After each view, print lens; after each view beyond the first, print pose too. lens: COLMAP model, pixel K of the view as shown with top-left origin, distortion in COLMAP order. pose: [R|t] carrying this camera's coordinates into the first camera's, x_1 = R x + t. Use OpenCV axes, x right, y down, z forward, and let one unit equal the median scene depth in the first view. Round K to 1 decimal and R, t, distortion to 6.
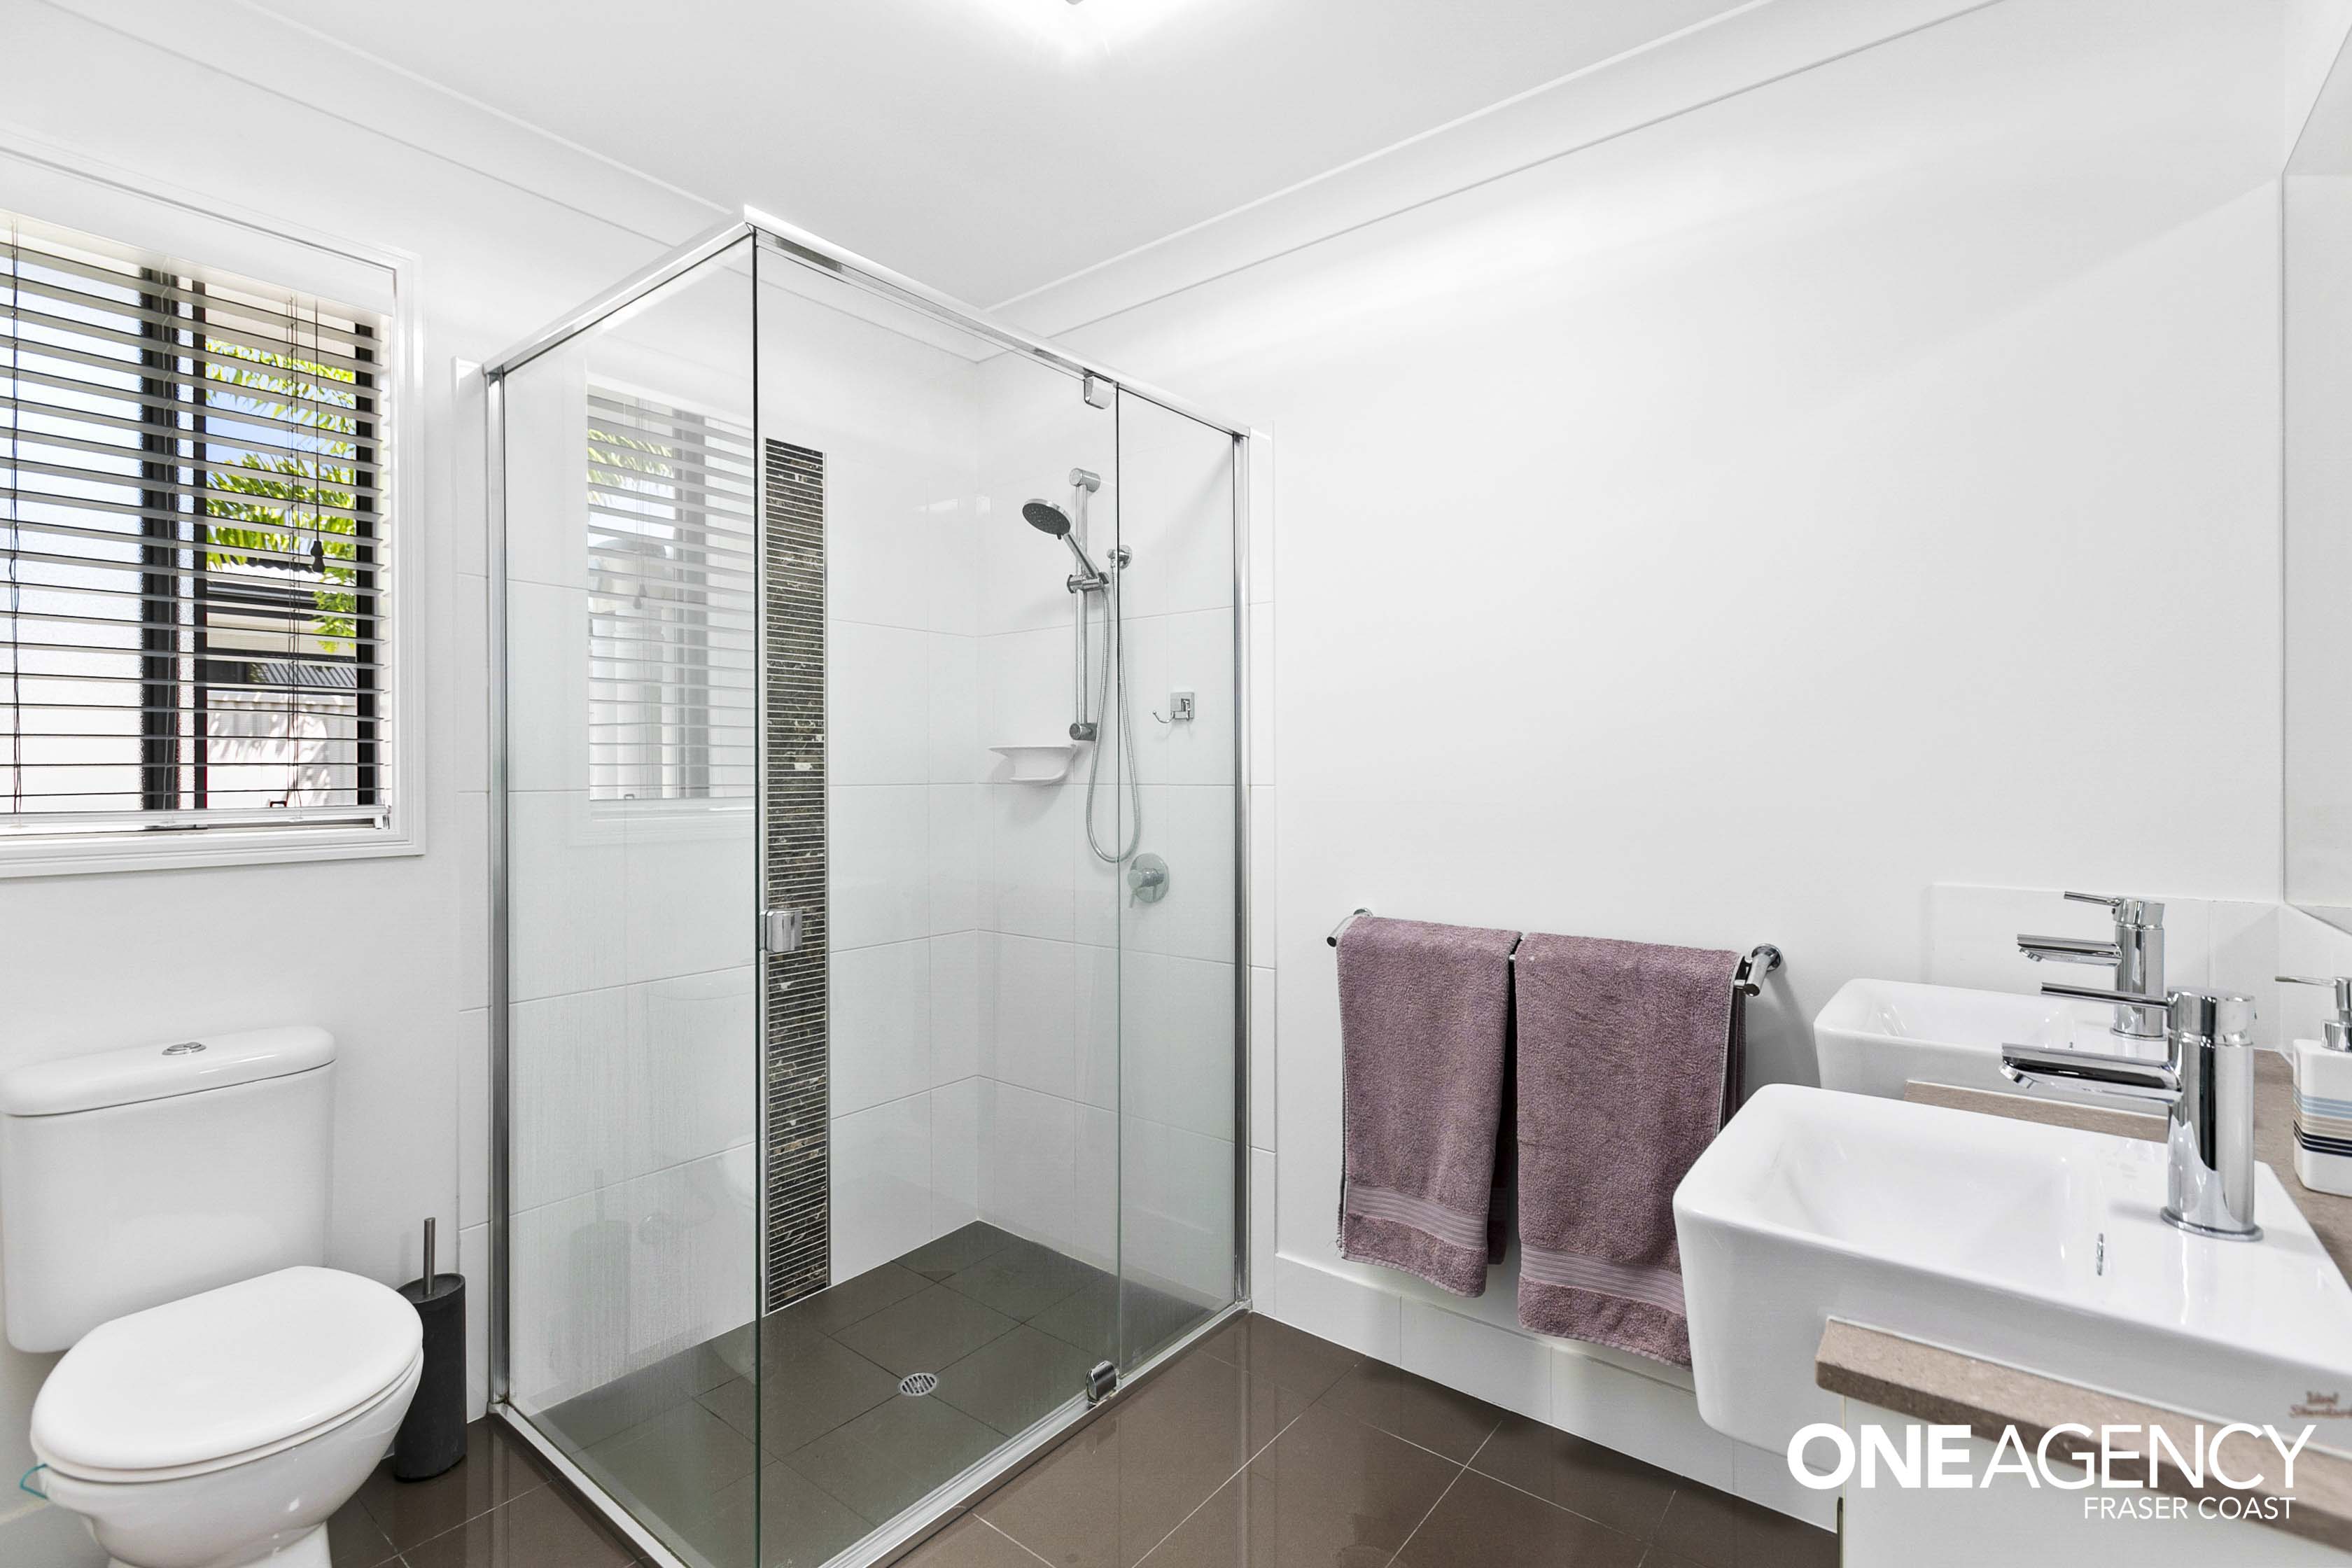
lens RADIAL K [[1063.4, 0, 1176.0], [0, 1063.4, 778.2], [0, 0, 1]] dist [0.001408, 0.001138]
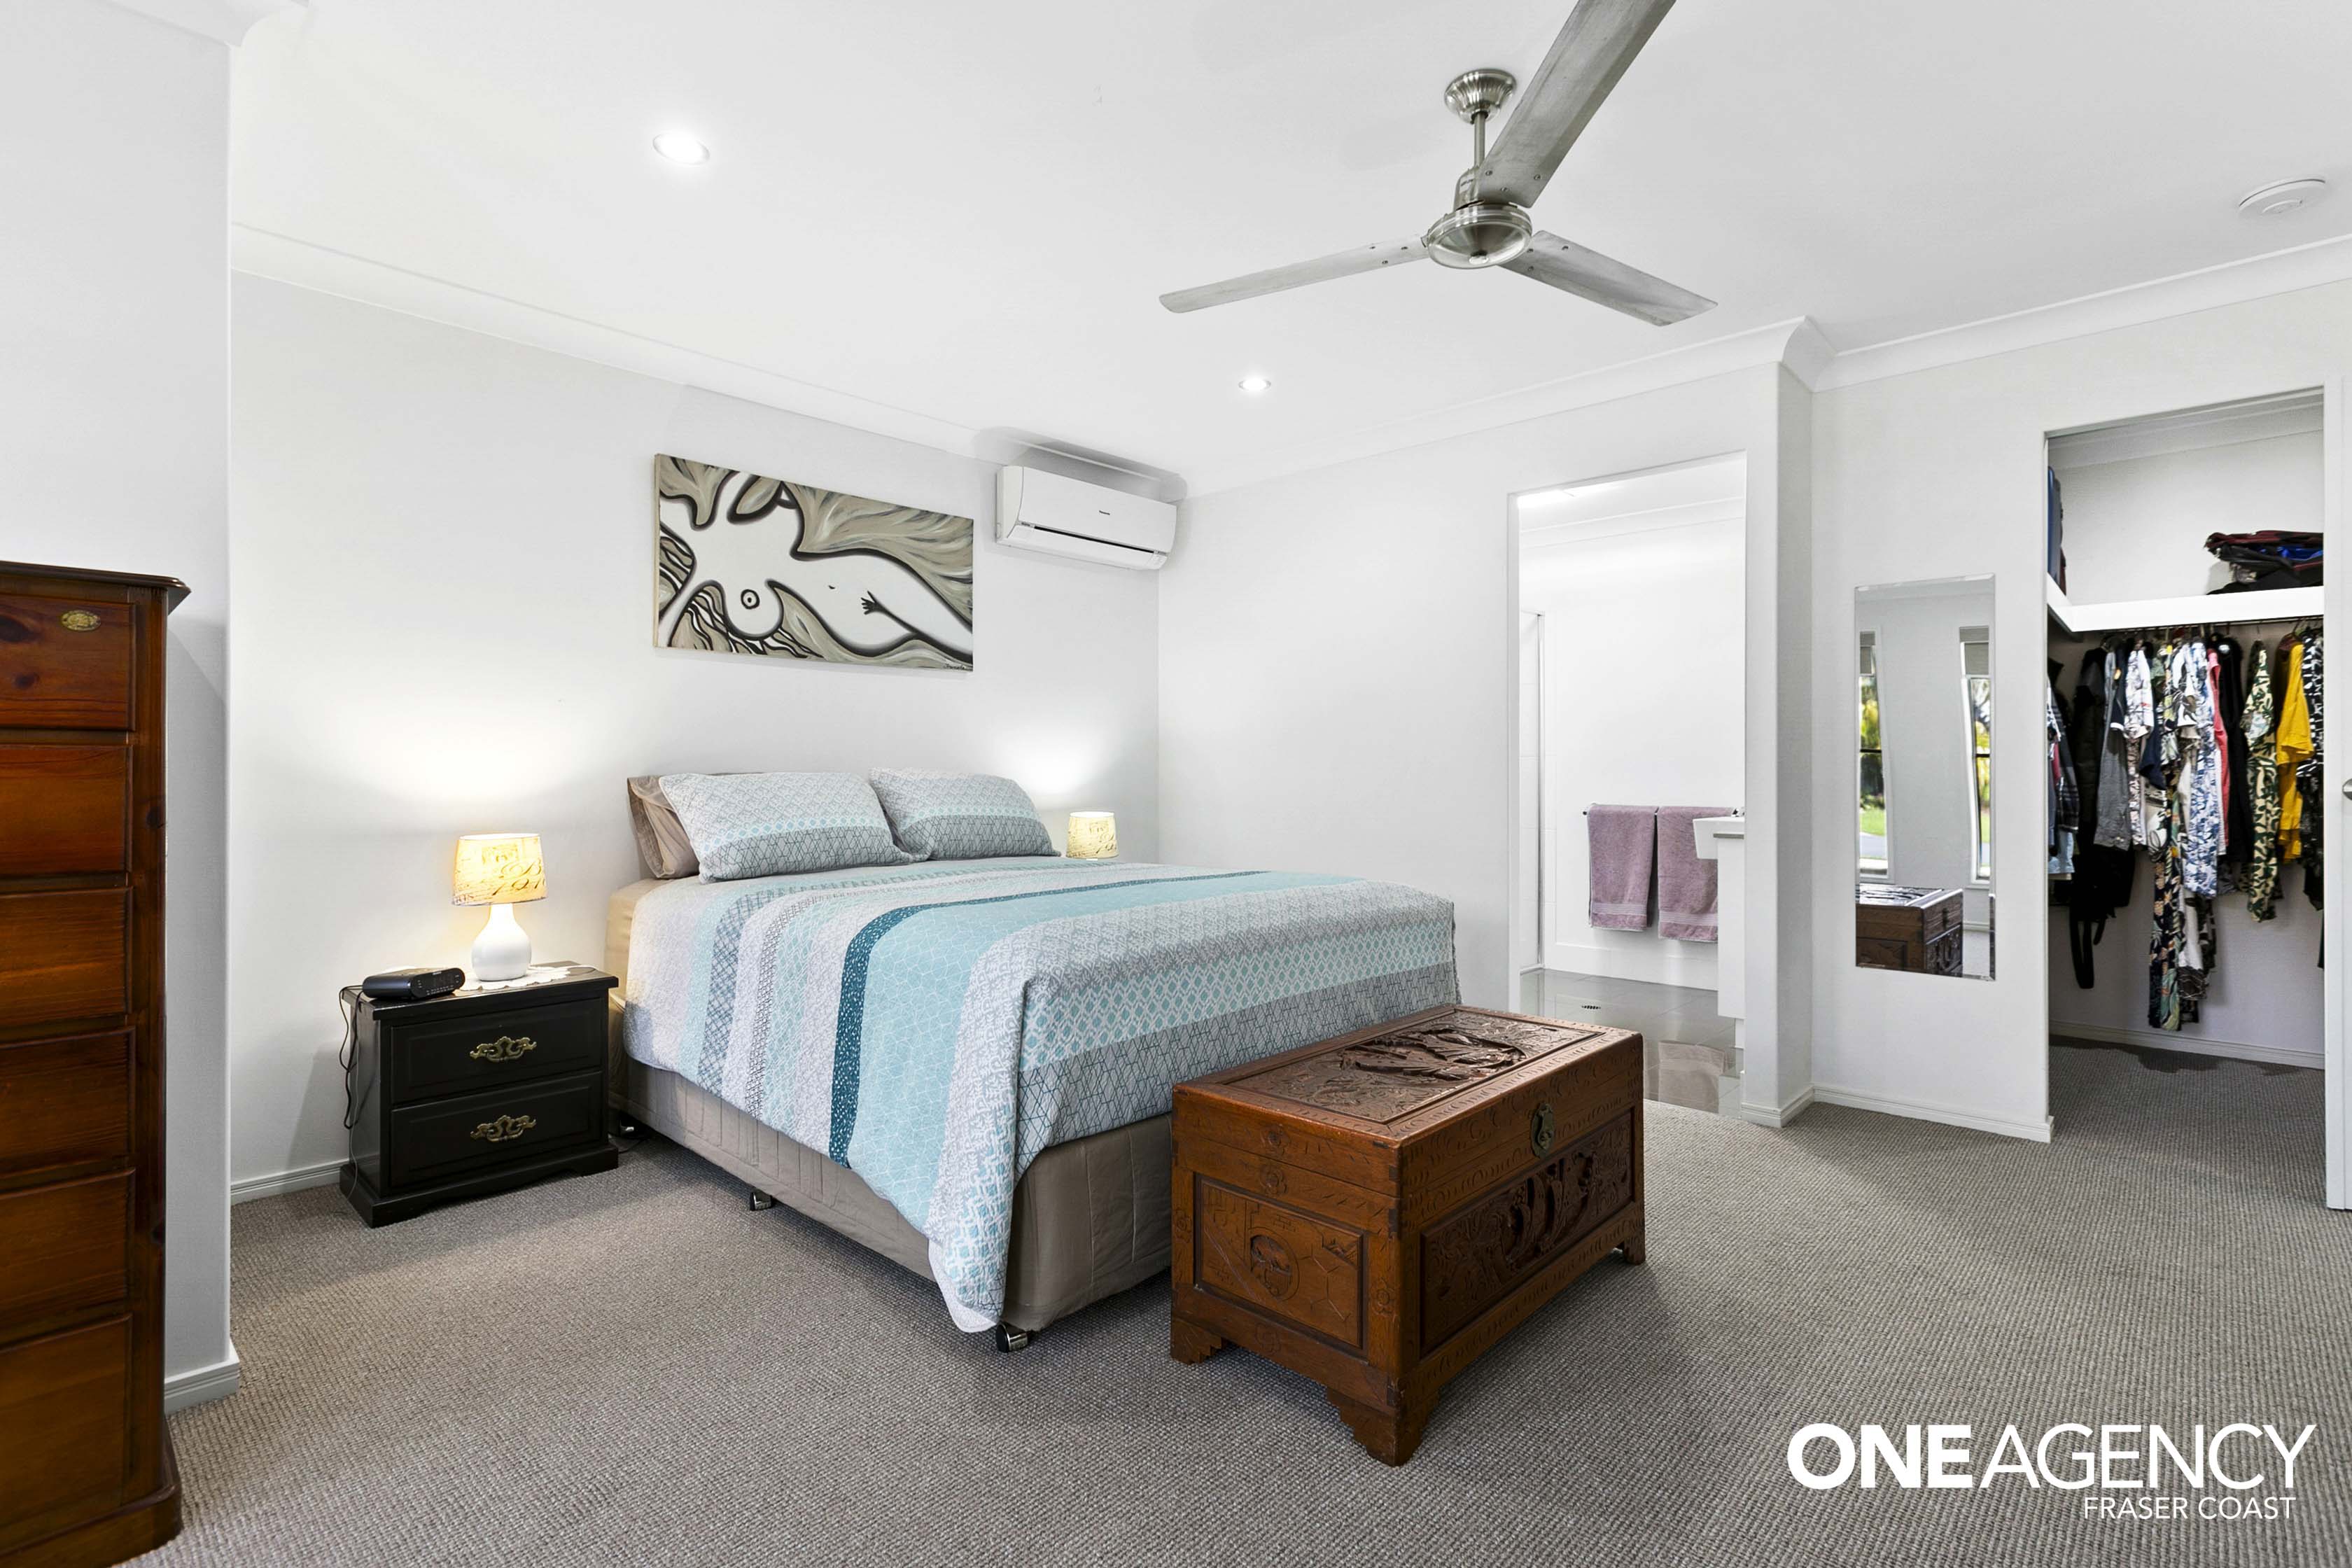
lens RADIAL K [[1063.4, 0, 1179.6], [0, 1063.4, 761.1], [0, 0, 1]] dist [0.001408, 0.001138]
pose [[0.994852, 0.006544, -0.101125, -0.660279], [-0.007657, 0.999914, -0.010619, 0.066636], [0.101047, 0.011339, 0.994817, -1.945648]]
